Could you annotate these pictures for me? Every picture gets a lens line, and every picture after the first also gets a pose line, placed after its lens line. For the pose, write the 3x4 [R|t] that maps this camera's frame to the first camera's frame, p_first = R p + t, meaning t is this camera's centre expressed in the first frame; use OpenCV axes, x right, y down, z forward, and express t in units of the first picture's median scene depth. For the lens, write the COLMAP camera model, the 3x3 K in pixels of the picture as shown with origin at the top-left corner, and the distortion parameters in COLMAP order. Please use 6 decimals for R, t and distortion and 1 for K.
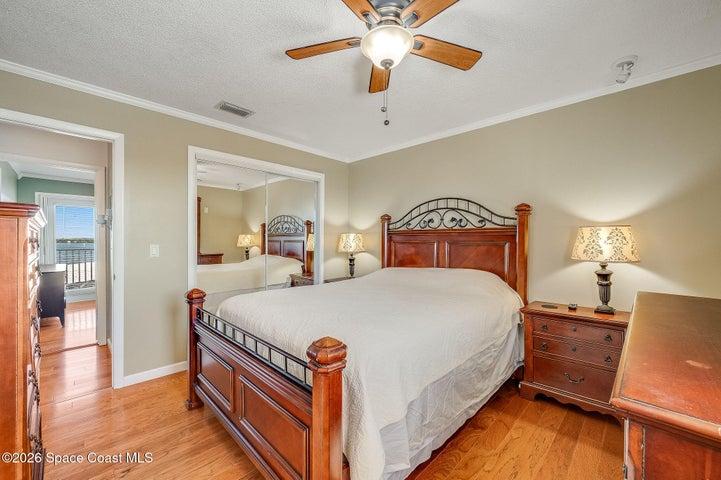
lens RADIAL K [[285.8, 0, 365.2], [0, 285.8, 245.0], [0, 0, 1]] dist [-0.000402, -0.000072]
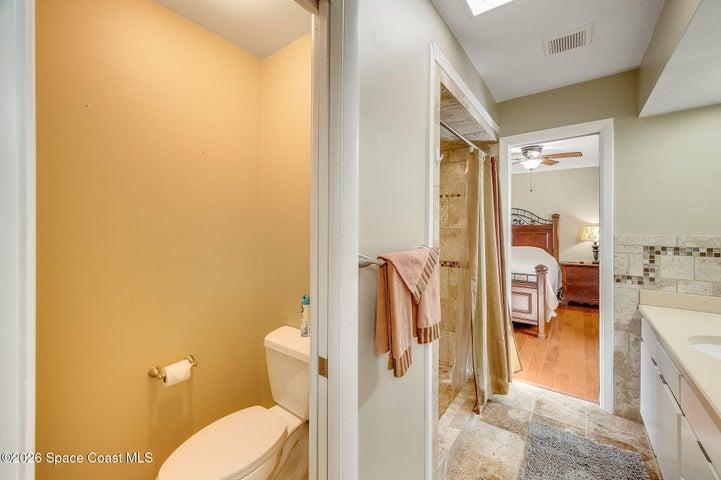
lens RADIAL K [[288.6, 0, 364.9], [0, 288.6, 225.5], [0, 0, 1]] dist [-0.004067, -0.000744]
pose [[0.990354, 0.006662, 0.138398, -0.960397], [-0.003323, 0.999698, -0.024348, -0.005121], [-0.138518, 0.023653, 0.990077, -0.752650]]
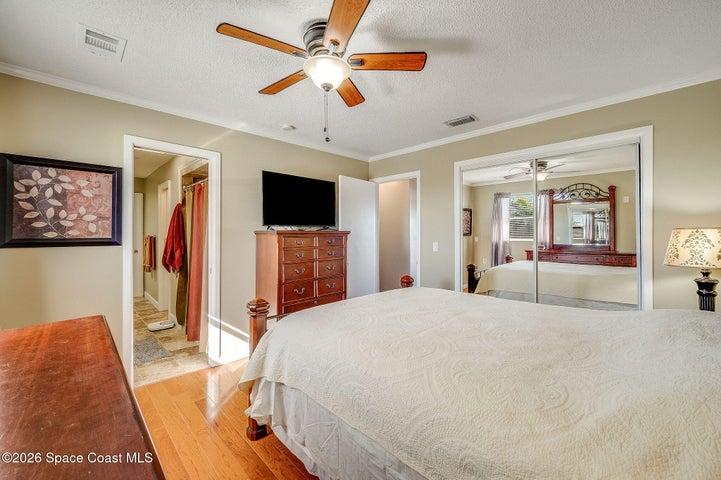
lens RADIAL K [[285.8, 0, 362.7], [0, 285.8, 234.4], [0, 0, 1]] dist [-0.000402, -0.000072]
pose [[0.019535, -0.013972, -0.999712, 0.593840], [-0.024944, 0.999584, -0.014457, -0.014416], [0.999498, 0.025220, 0.019178, 0.591962]]
